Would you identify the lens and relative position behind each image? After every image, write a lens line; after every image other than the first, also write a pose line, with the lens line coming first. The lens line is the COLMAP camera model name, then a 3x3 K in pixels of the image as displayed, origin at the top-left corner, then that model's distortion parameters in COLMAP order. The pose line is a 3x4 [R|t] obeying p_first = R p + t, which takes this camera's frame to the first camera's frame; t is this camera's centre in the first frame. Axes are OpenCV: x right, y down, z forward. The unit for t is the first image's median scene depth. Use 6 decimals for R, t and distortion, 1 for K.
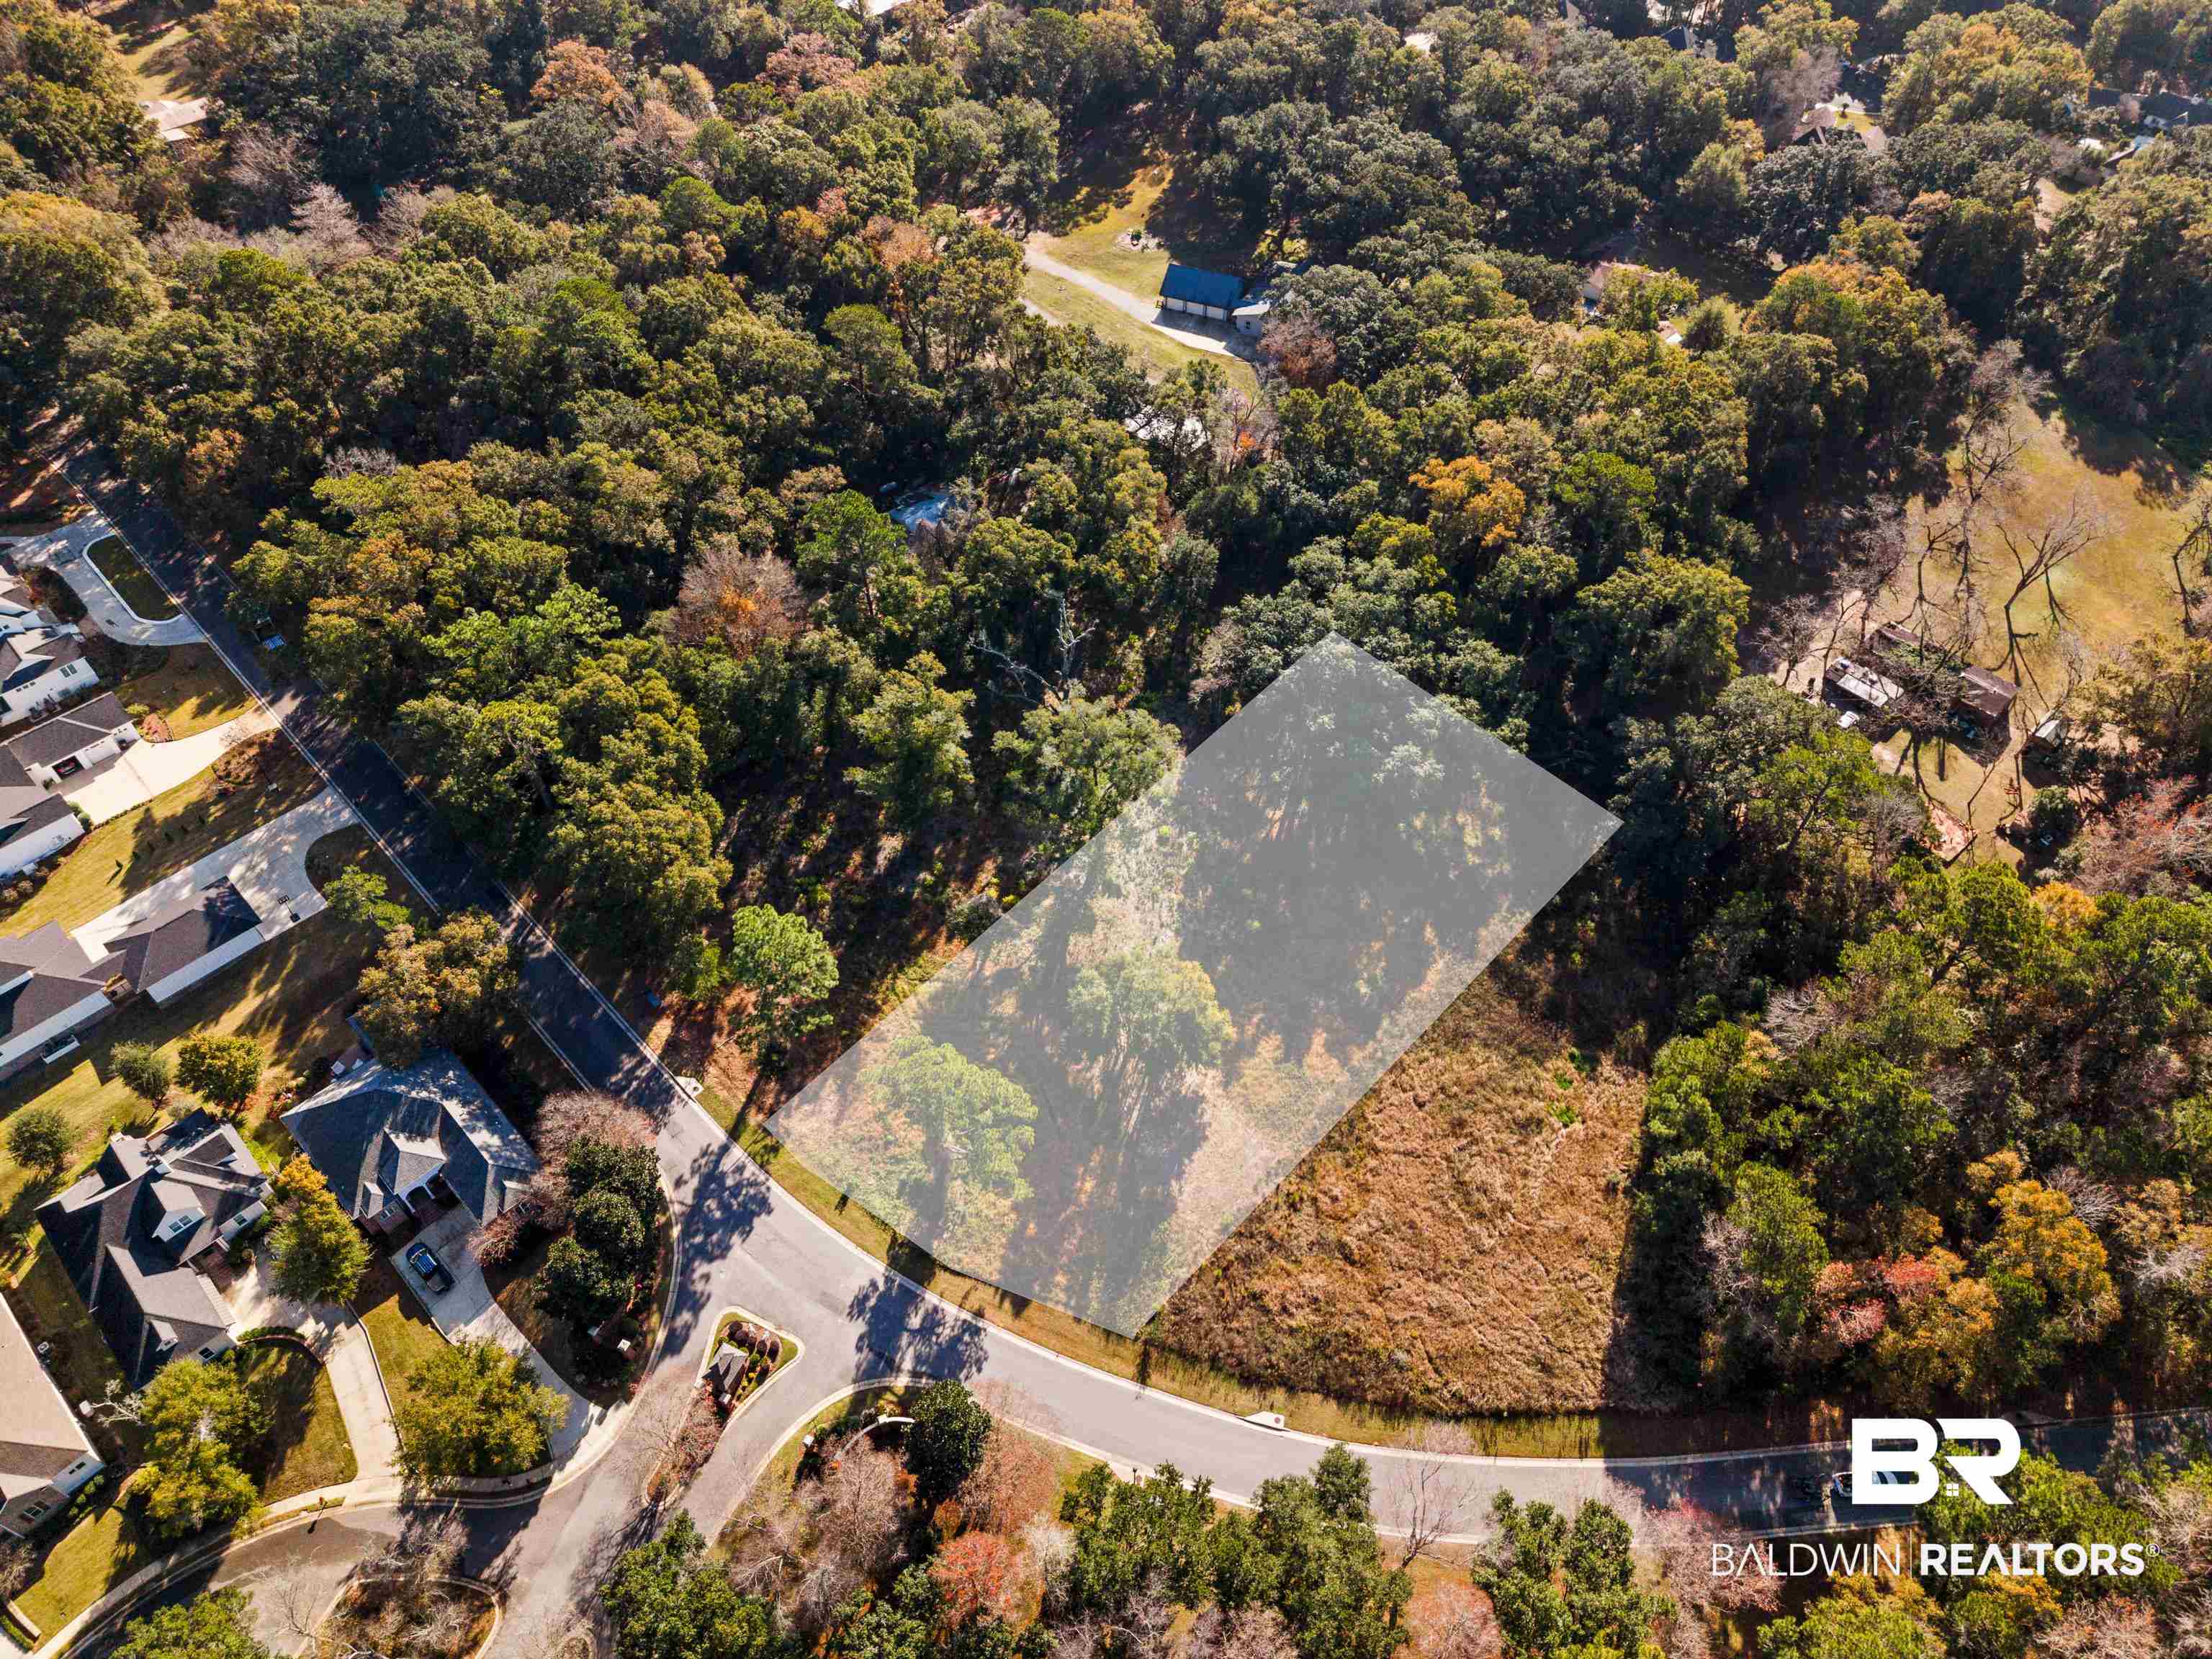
lens RADIAL K [[1327.2, 0, 1030.7], [0, 1327.2, 970.7], [0, 0, 1]] dist [0.054534, -0.052055]
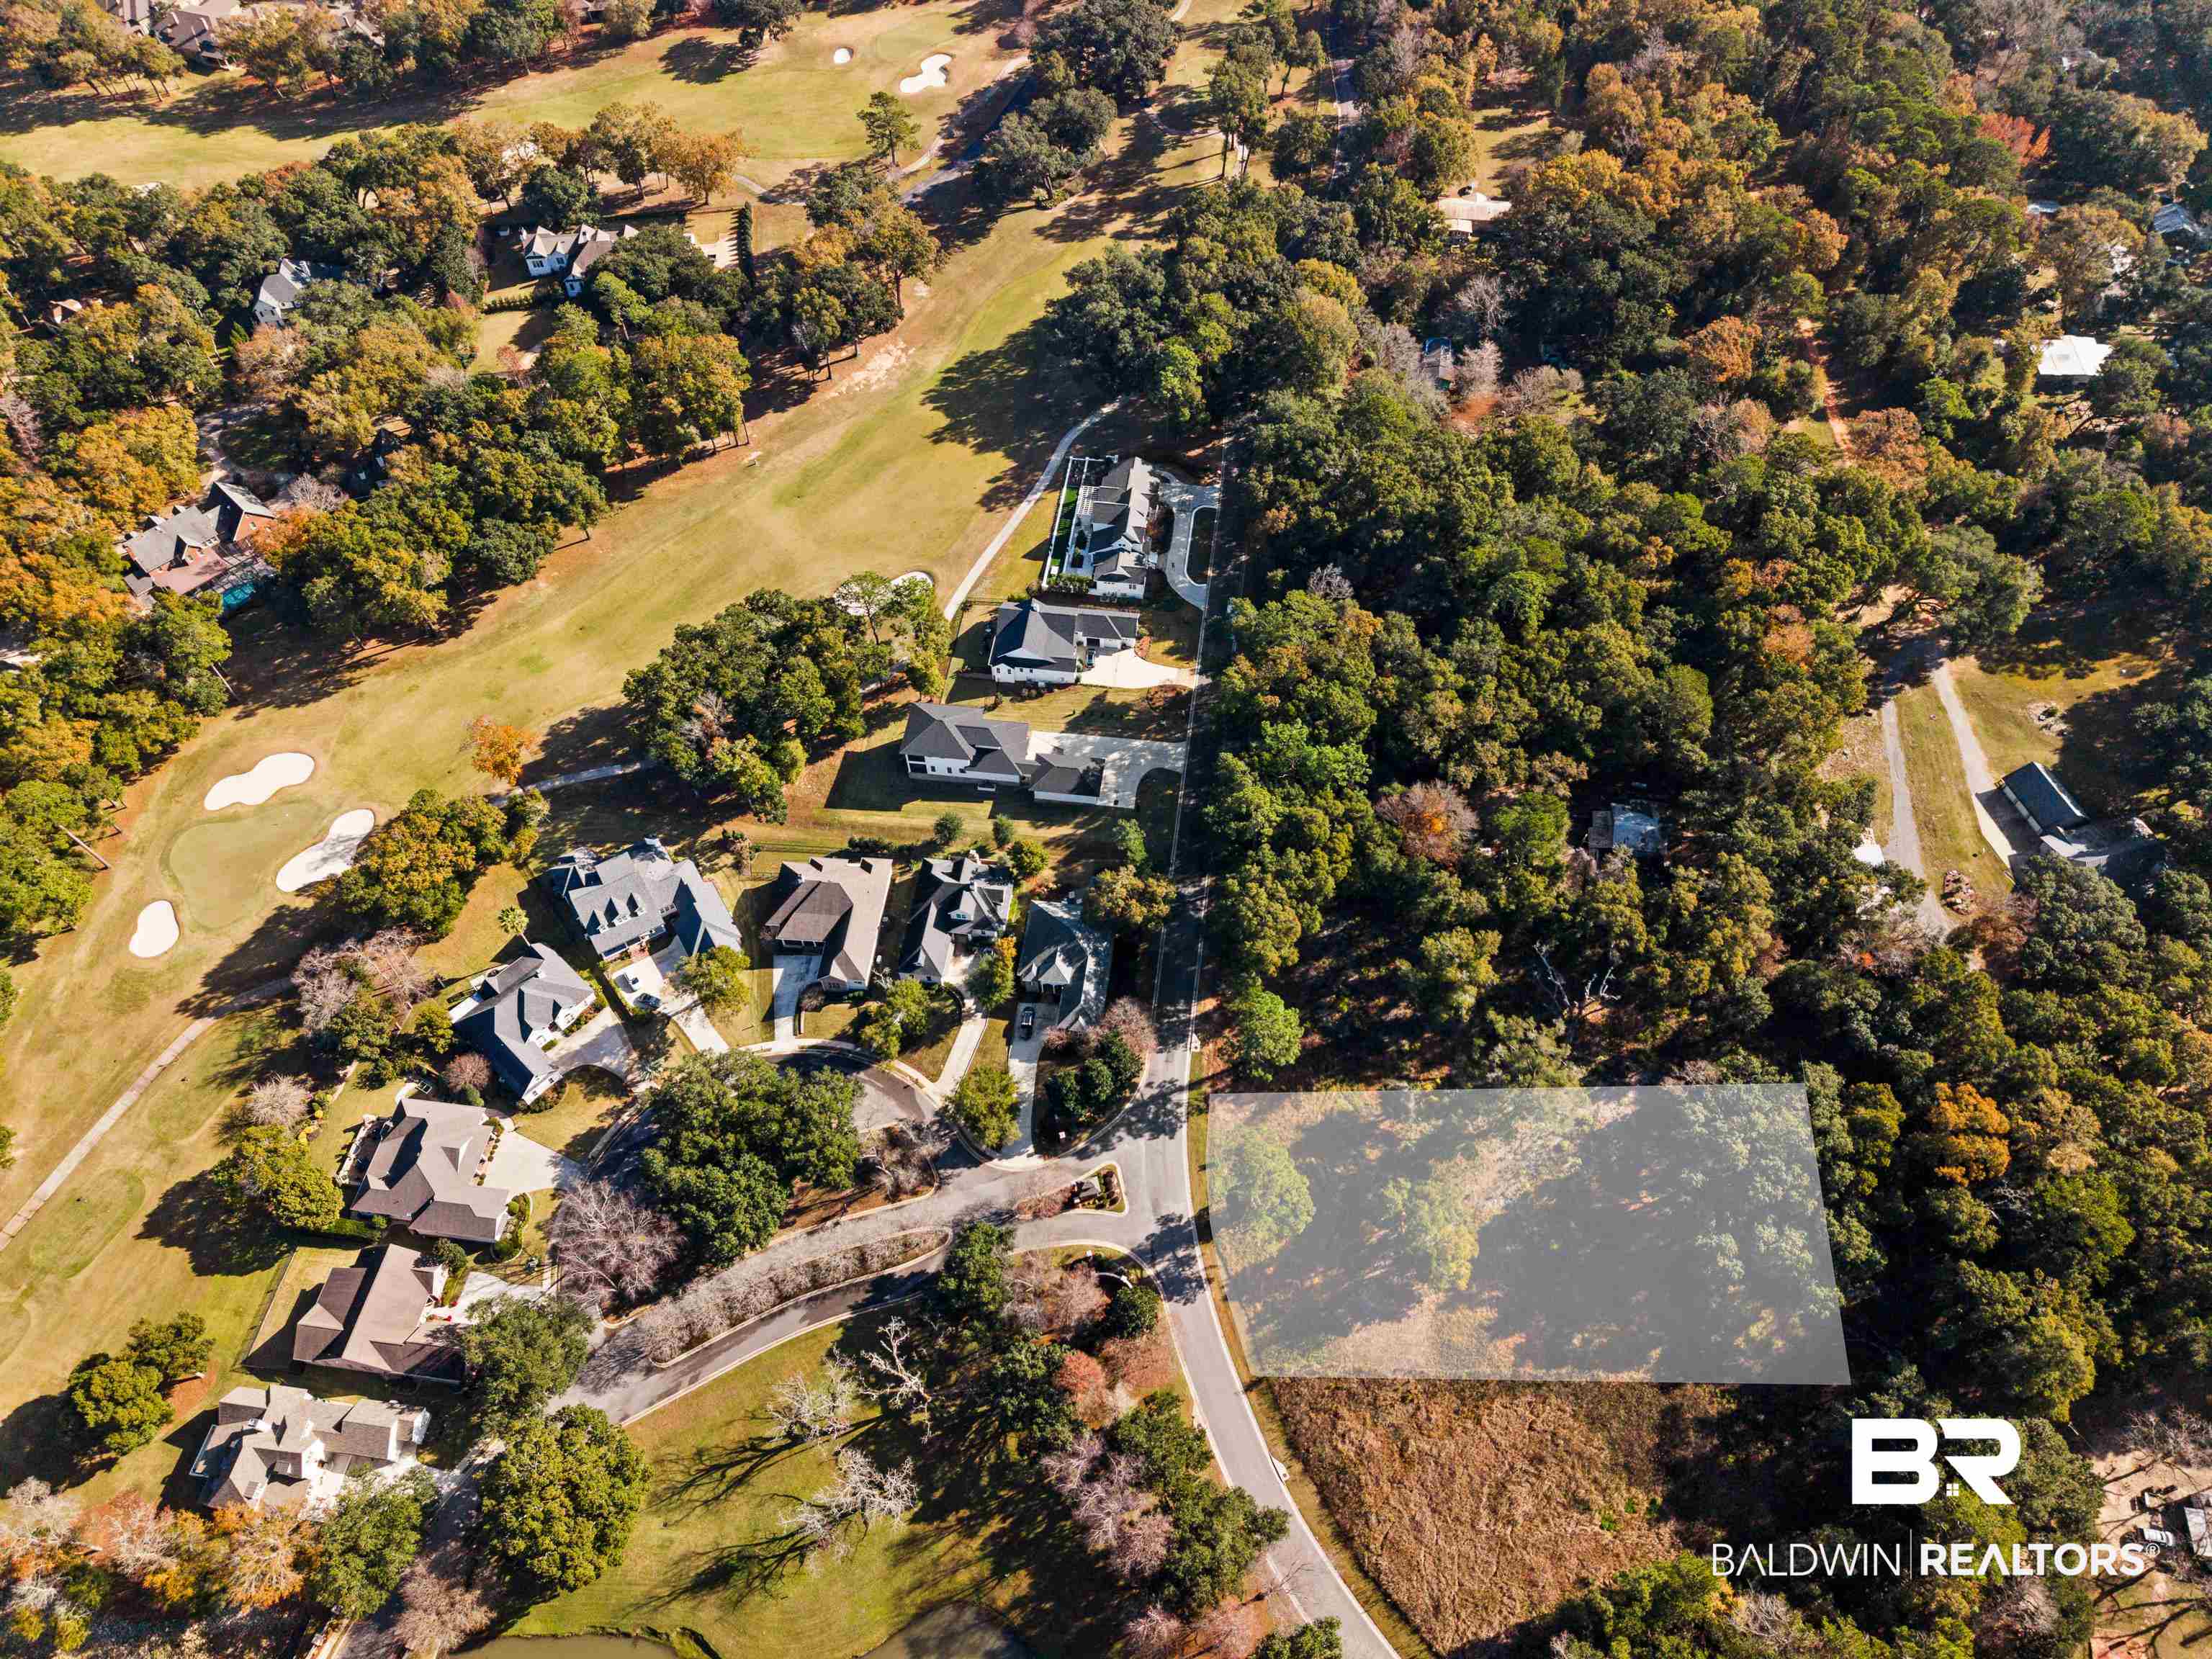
lens RADIAL K [[1545.9, 0, 1106.0], [0, 1545.9, 829.5], [0, 0, 1]] dist [0.064974, -0.092345]
pose [[0.610250, 0.639234, -0.467947, 0.398135], [-0.582501, 0.762405, 0.281835, -0.589529], [0.536924, 0.100590, 0.837612, -0.668430]]
